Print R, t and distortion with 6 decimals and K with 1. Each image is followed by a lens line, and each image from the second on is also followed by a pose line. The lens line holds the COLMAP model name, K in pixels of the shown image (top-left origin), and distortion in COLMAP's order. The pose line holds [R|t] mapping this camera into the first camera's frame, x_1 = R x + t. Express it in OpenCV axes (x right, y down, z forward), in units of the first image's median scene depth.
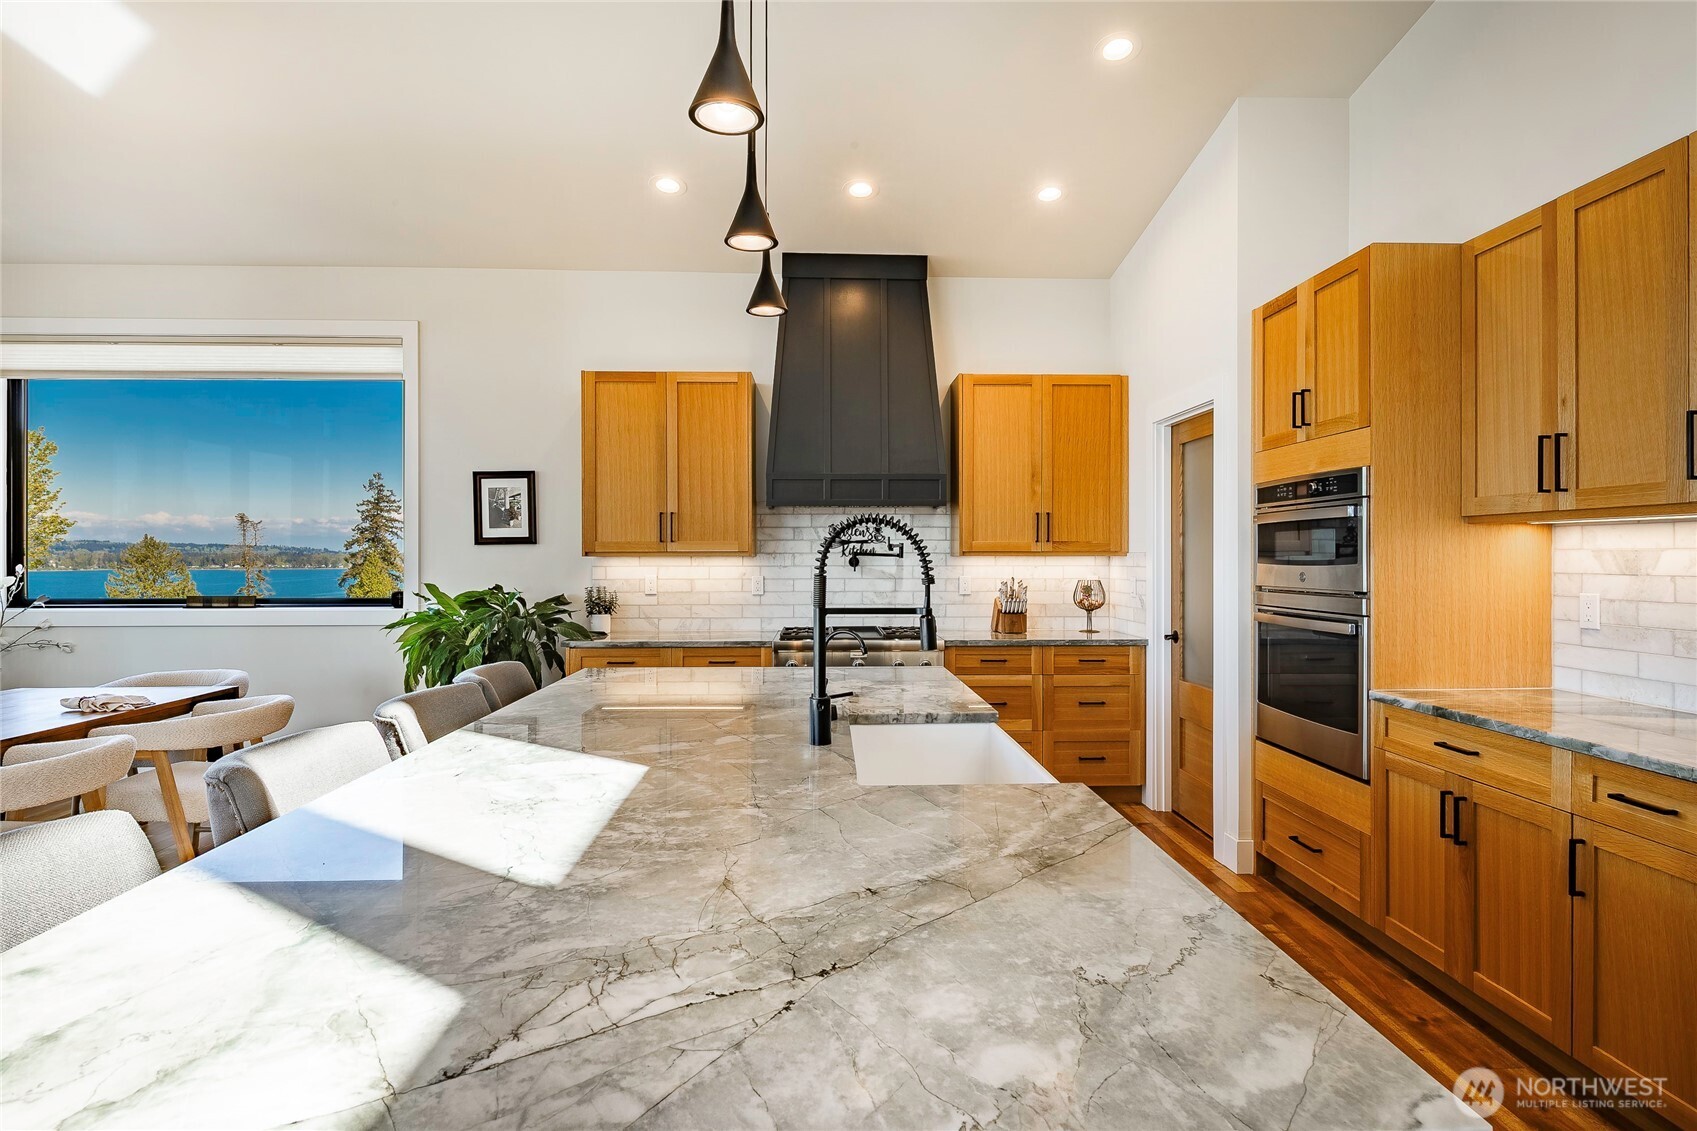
lens RADIAL K [[871.6, 0, 848.5], [0, 871.6, 565.5], [0, 0, 1]] dist [0.001786, 0.000310]
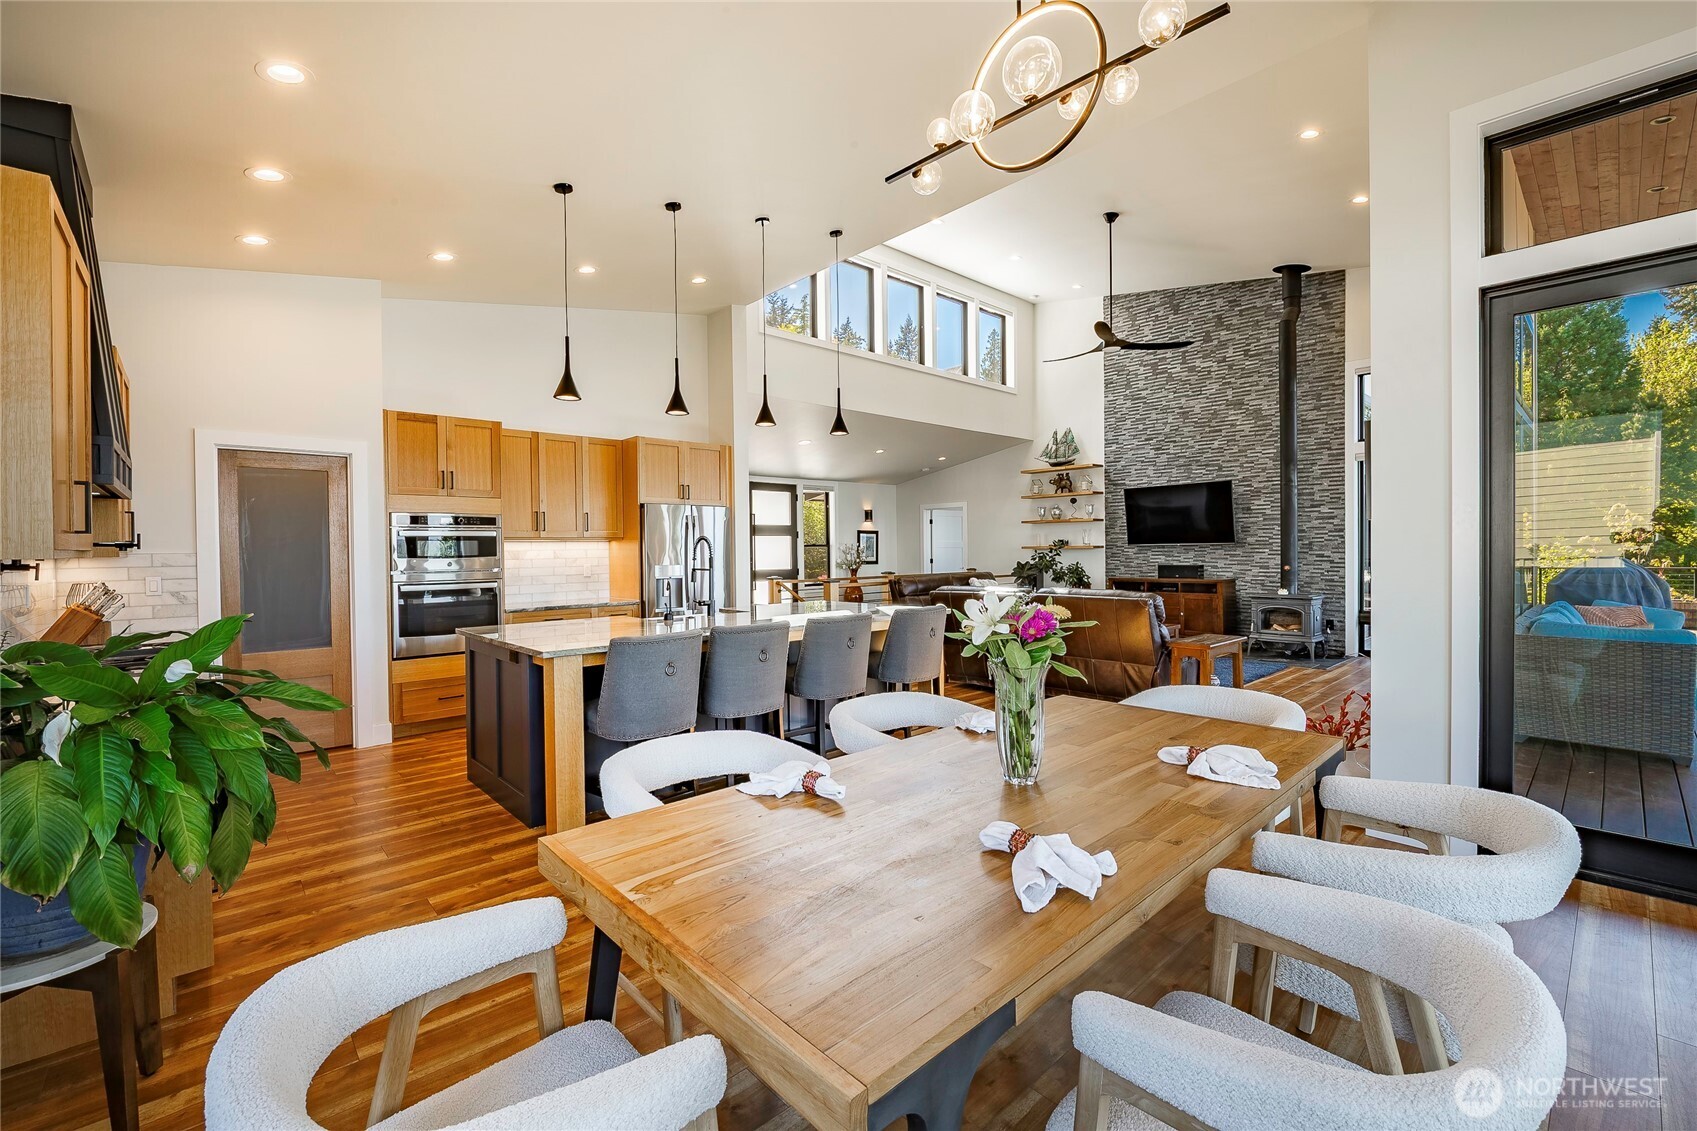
lens RADIAL K [[718.9, 0, 848.5], [0, 718.9, 565.5], [0, 0, 1]] dist [-0.010834, -0.000252]
pose [[-0.645531, -0.010343, 0.763664, -0.883100], [0.019142, 0.999375, 0.029717, -0.009731], [-0.763494, 0.033801, -0.644930, 0.905346]]
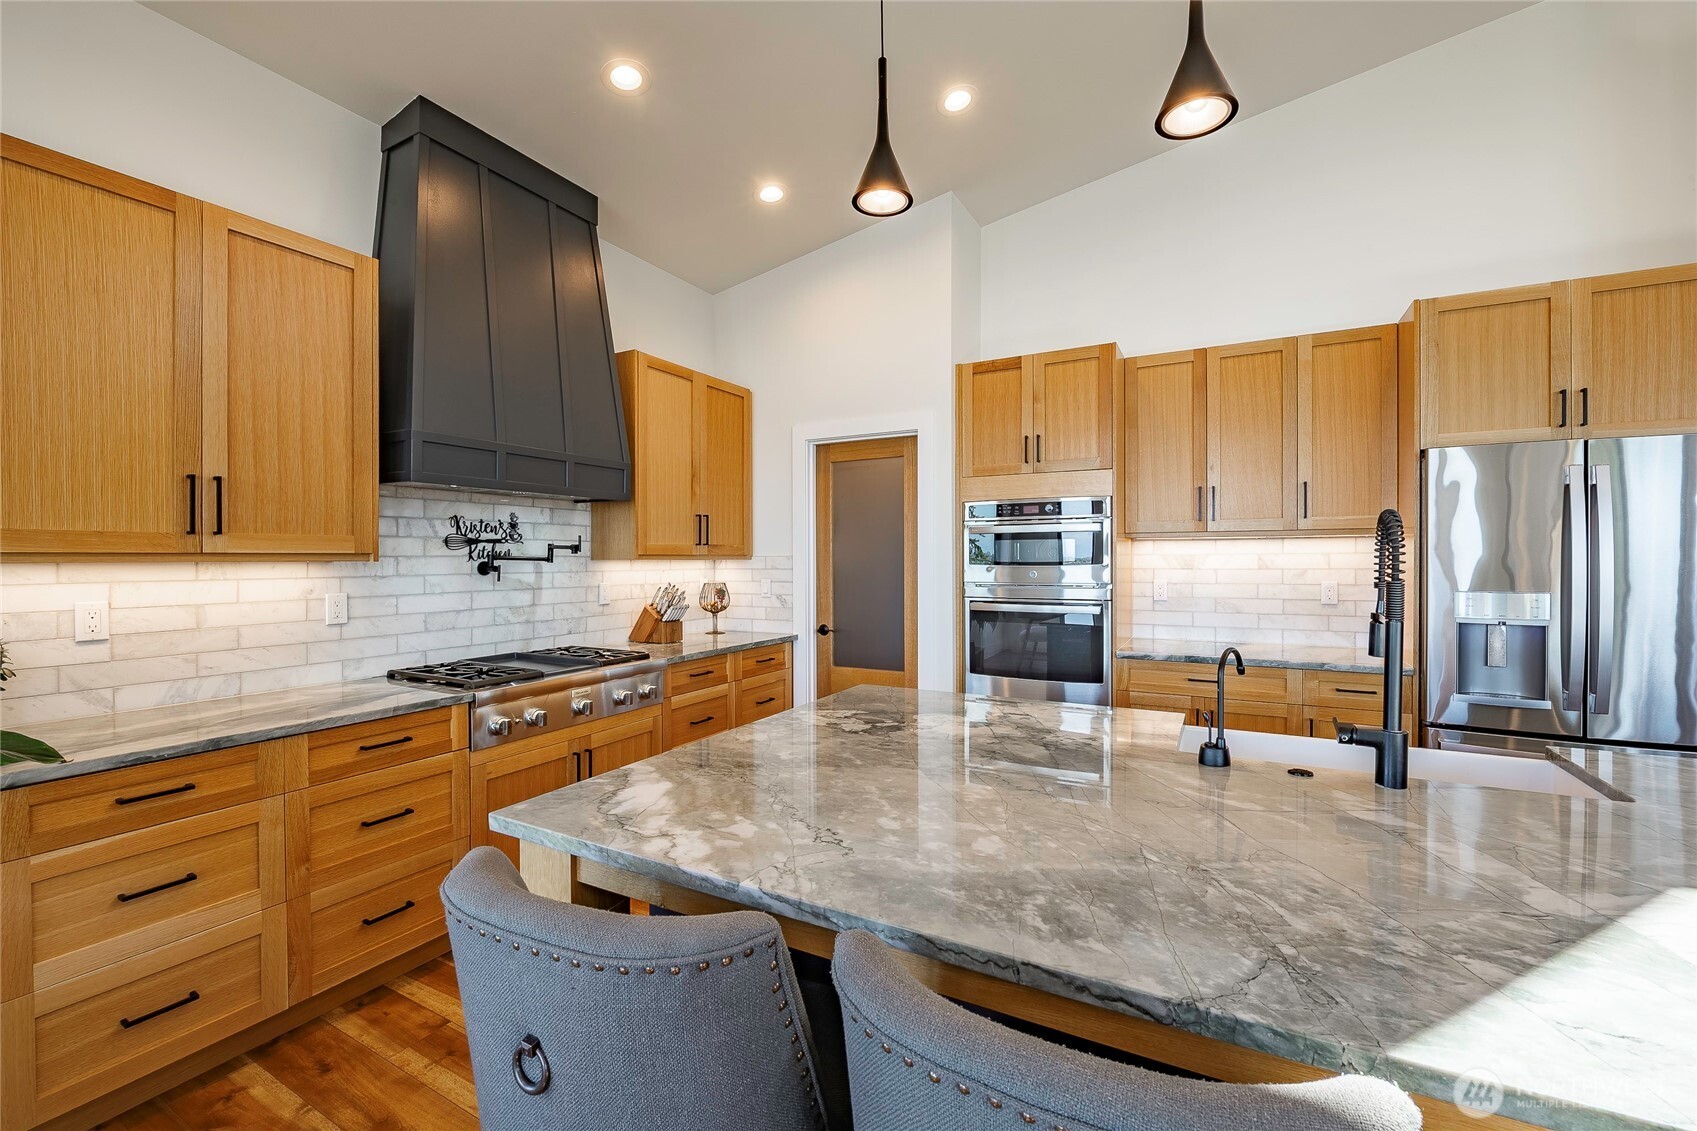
lens RADIAL K [[694.6, 0, 848.5], [0, 694.6, 565.5], [0, 0, 1]] dist [-0.011436, -0.000065]
pose [[0.508324, -0.010286, 0.861105, -0.360025], [0.012092, 0.999915, 0.004806, -0.006006], [-0.861081, 0.007969, 0.508405, 0.467089]]
